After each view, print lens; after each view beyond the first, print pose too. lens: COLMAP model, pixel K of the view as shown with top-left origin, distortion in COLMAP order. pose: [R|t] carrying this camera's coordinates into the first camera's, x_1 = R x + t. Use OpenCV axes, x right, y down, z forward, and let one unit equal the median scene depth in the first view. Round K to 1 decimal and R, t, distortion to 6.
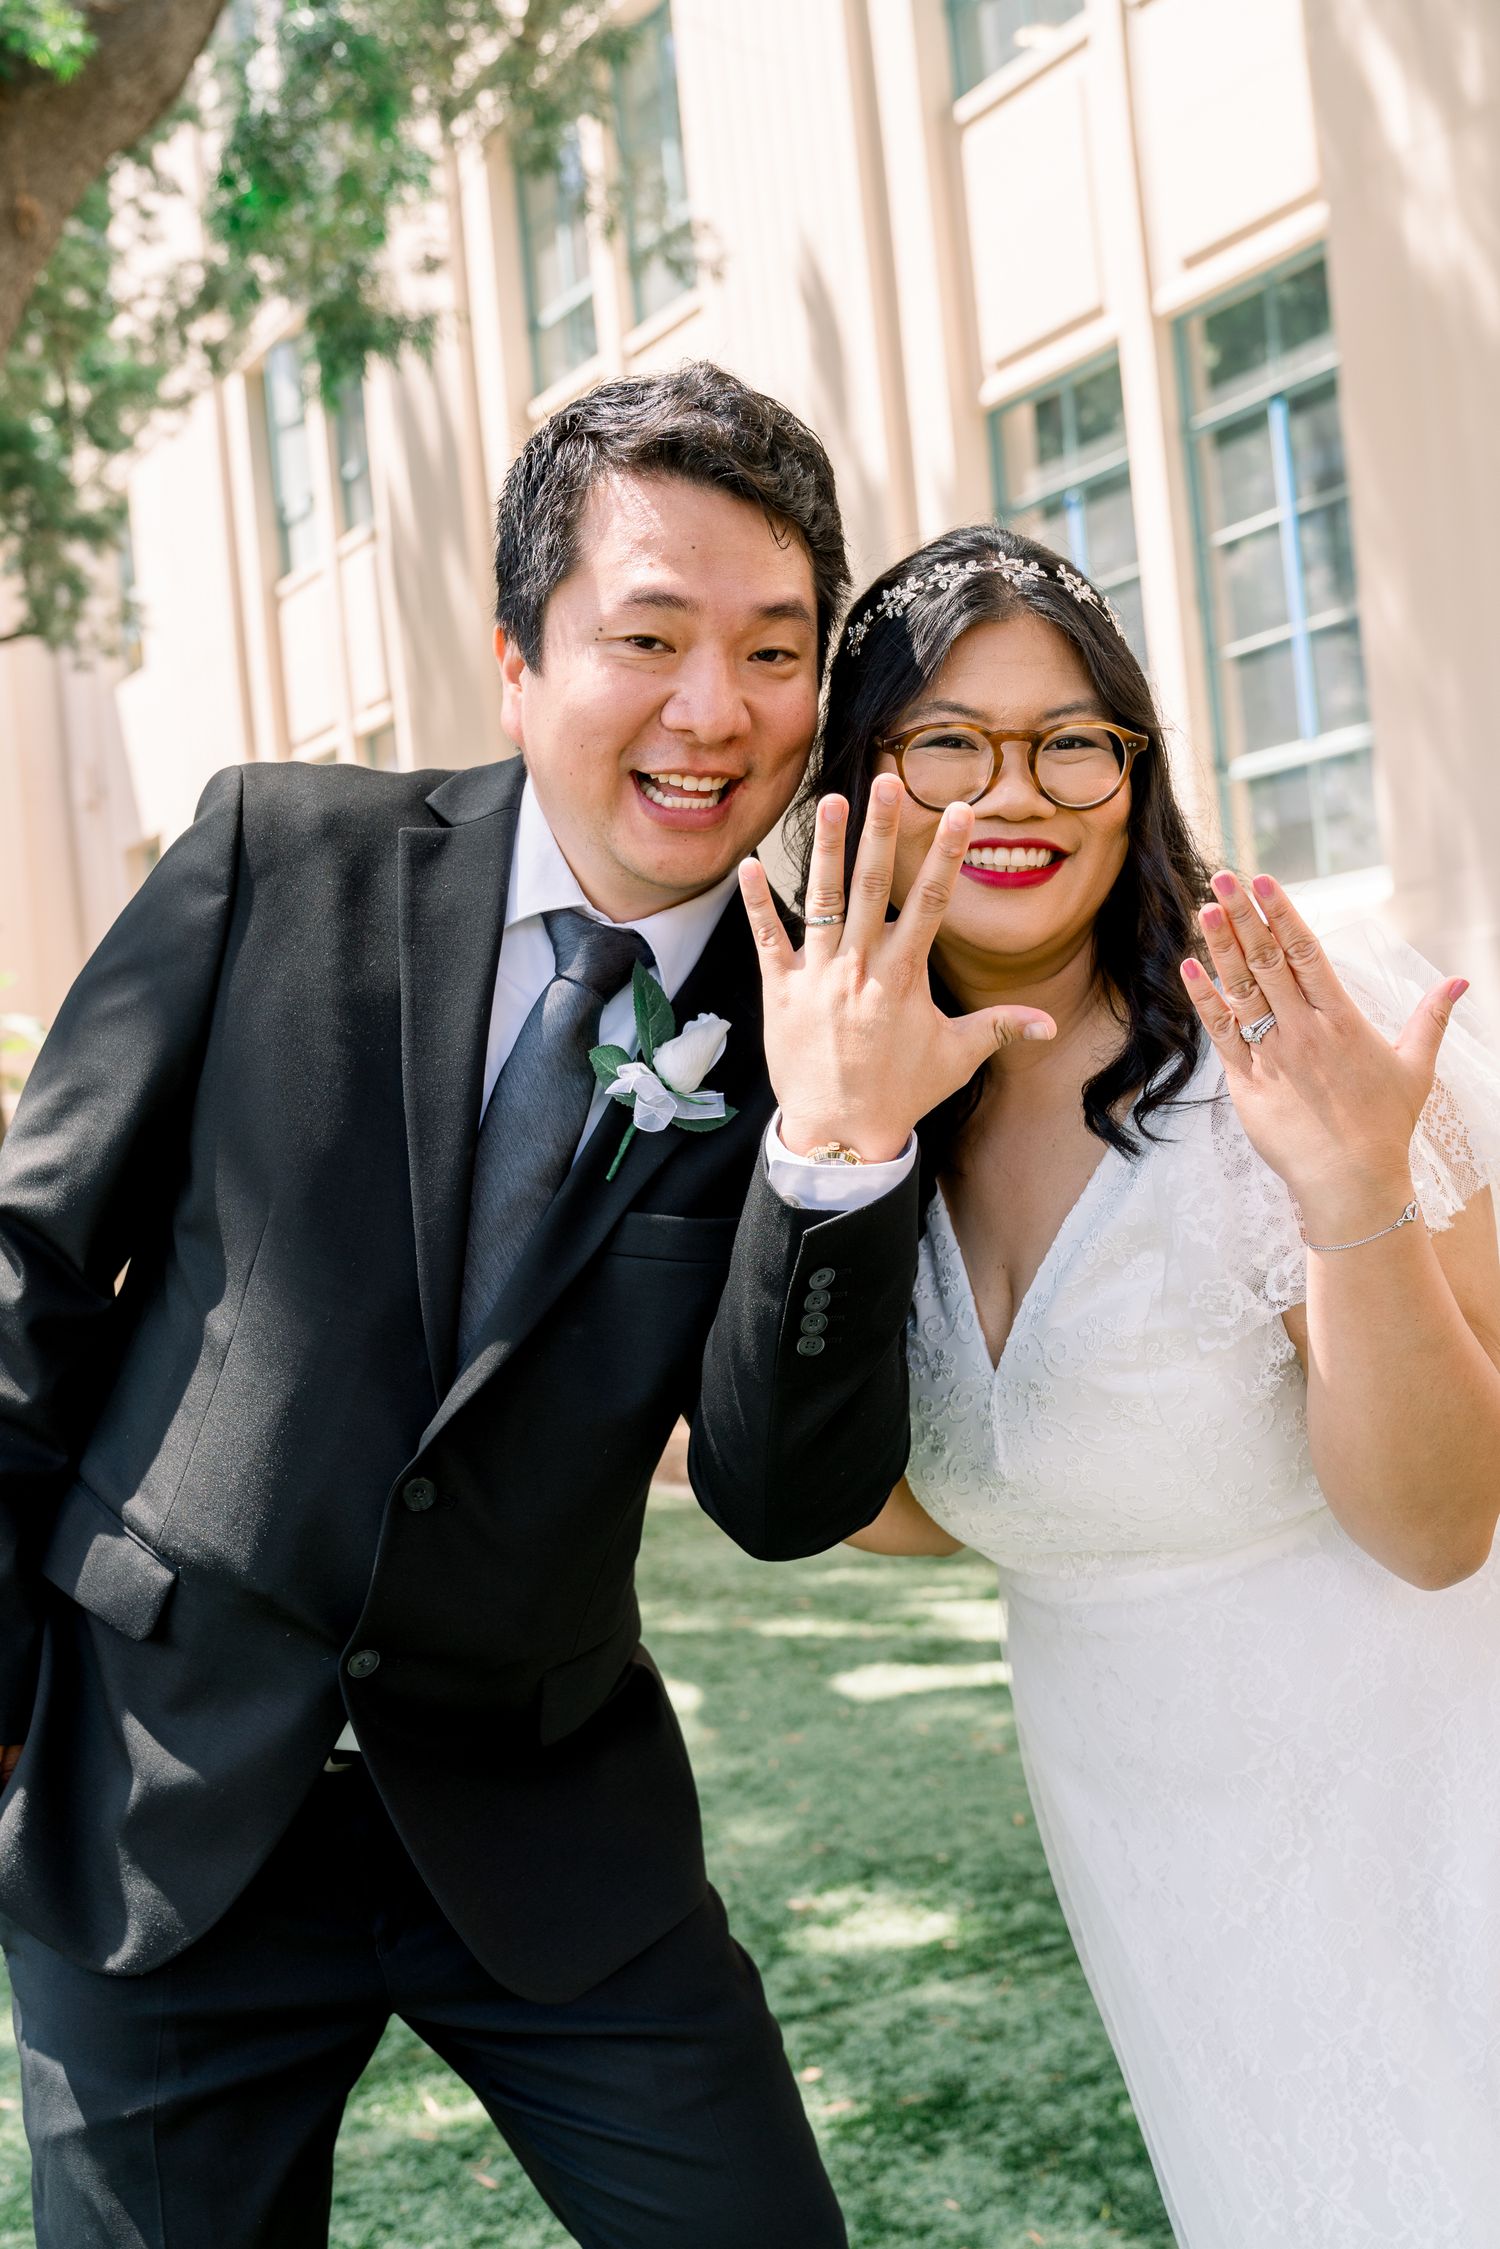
lens RADIAL K [[2540.1, 0, 750.0], [0, 2540.1, 1124.5], [0, 0, 1]] dist [0.131278, -0.378277]
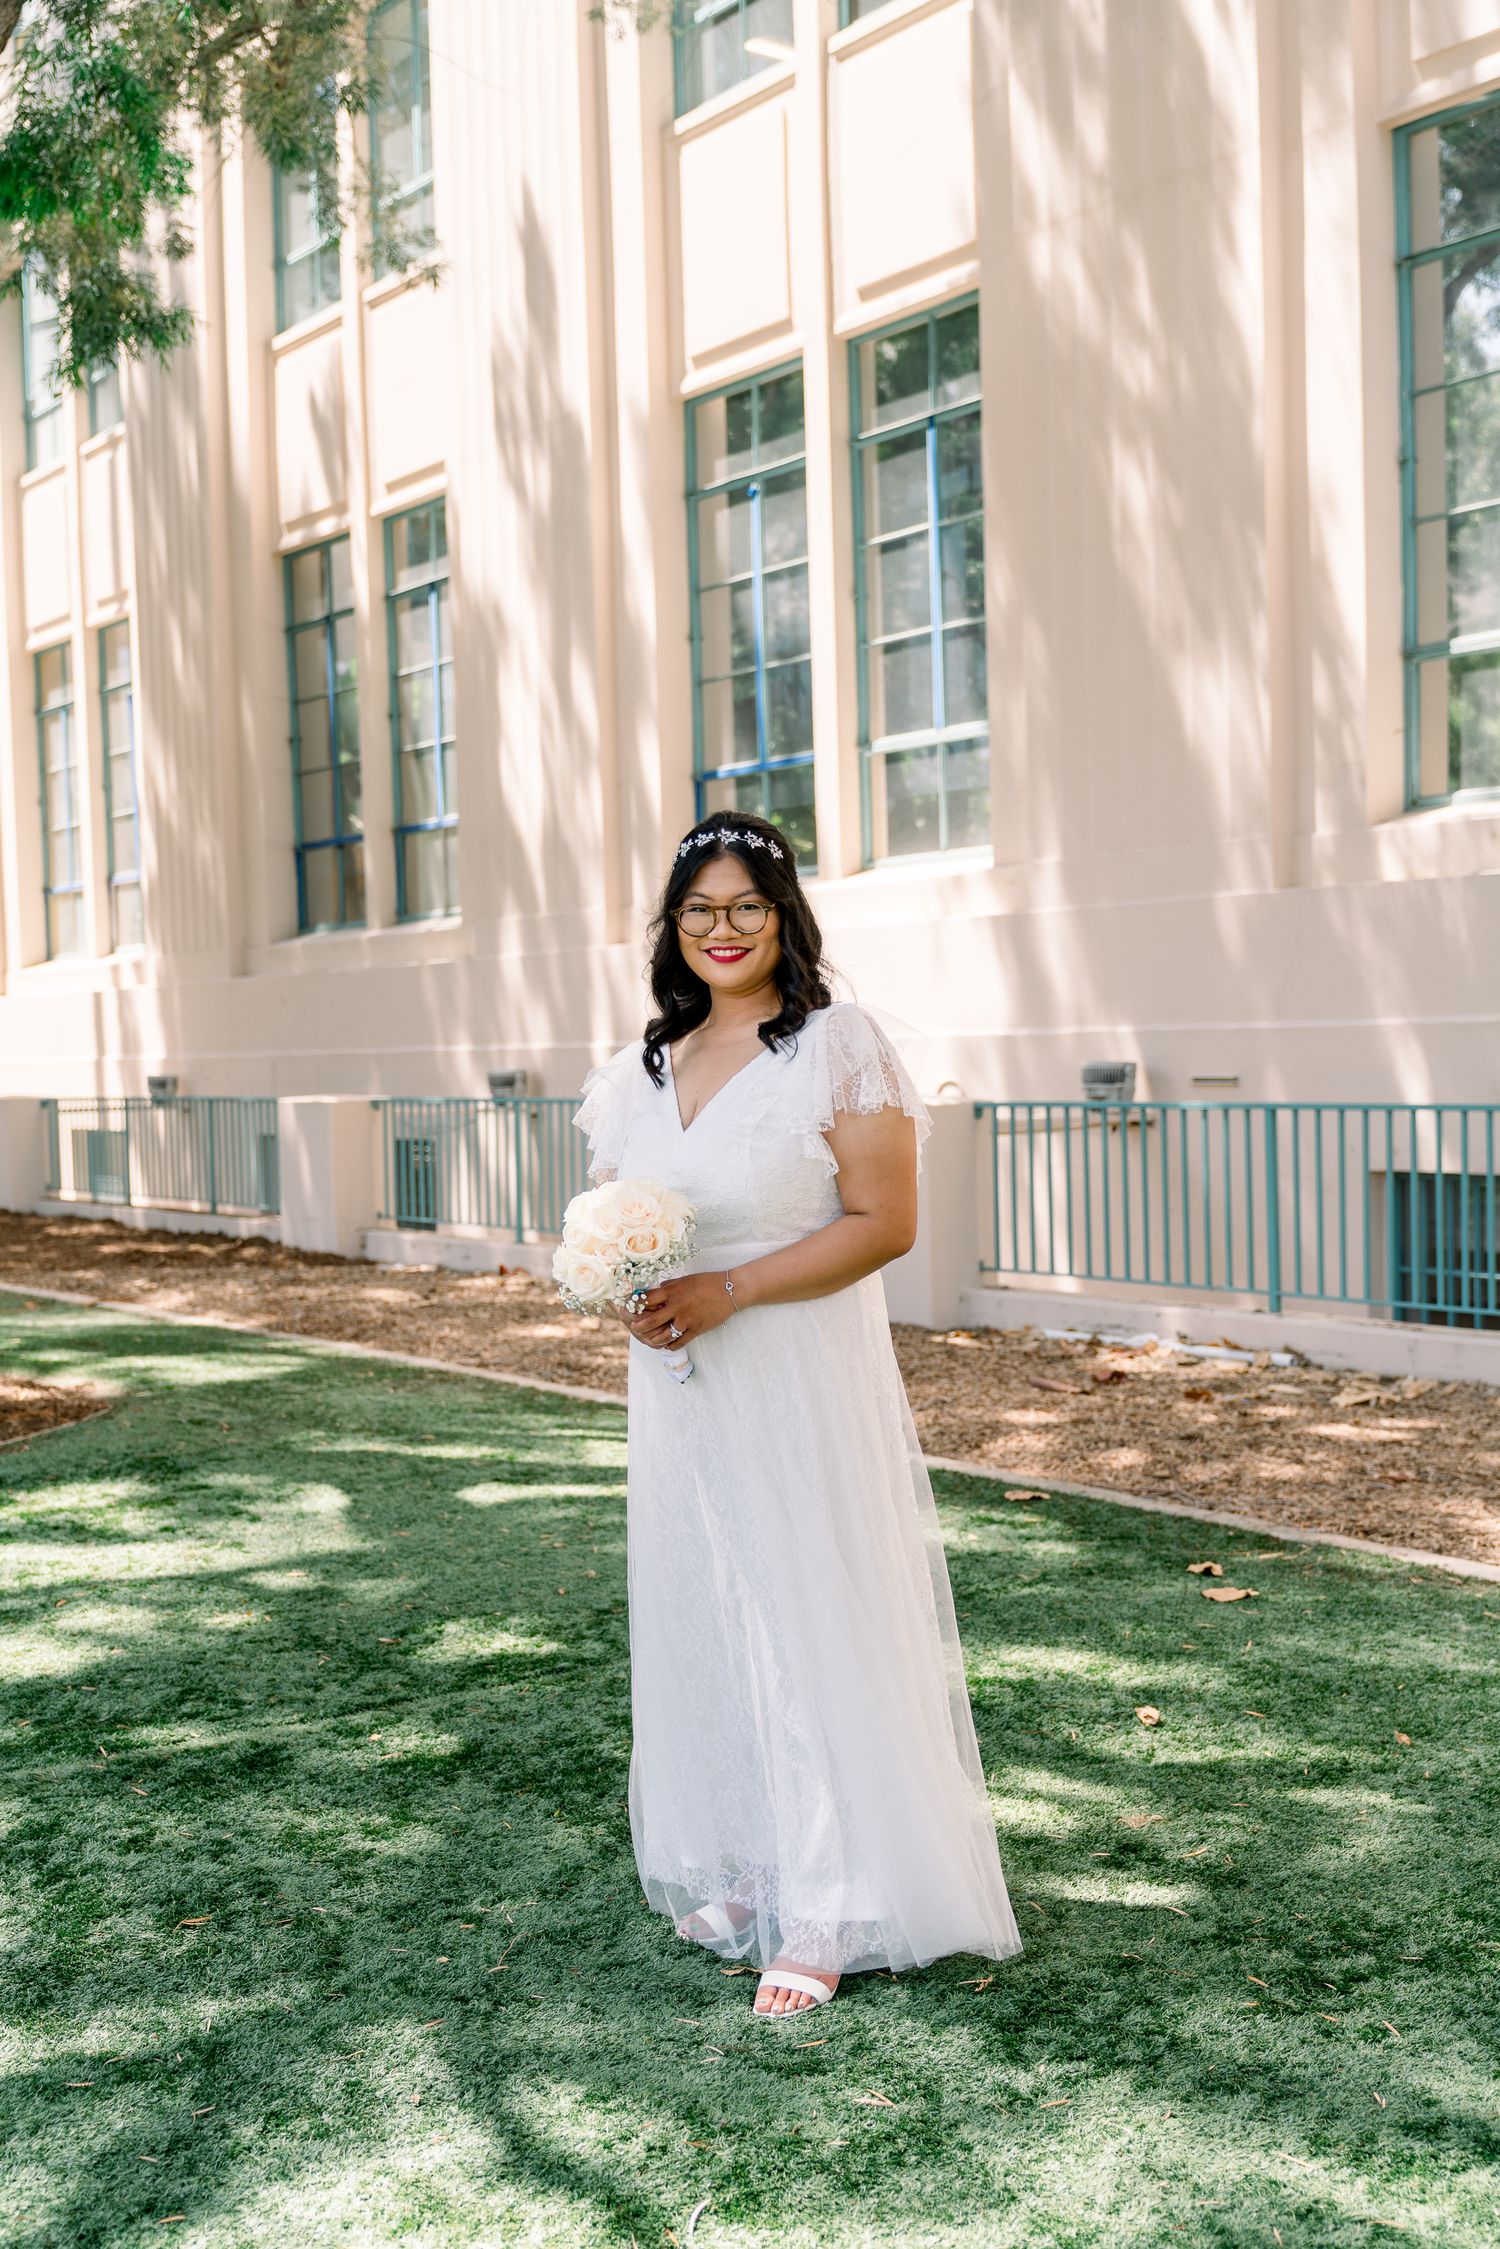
lens RADIAL K [[2469.6, 0, 750.0], [0, 2469.6, 1124.5], [0, 0, 1]] dist [0.146357, -0.681083]
pose [[0.991090, 0.060132, 0.118847, 0.012376], [-0.065295, 0.997063, 0.040033, -0.010849], [-0.116091, -0.047437, 0.992105, -0.104410]]
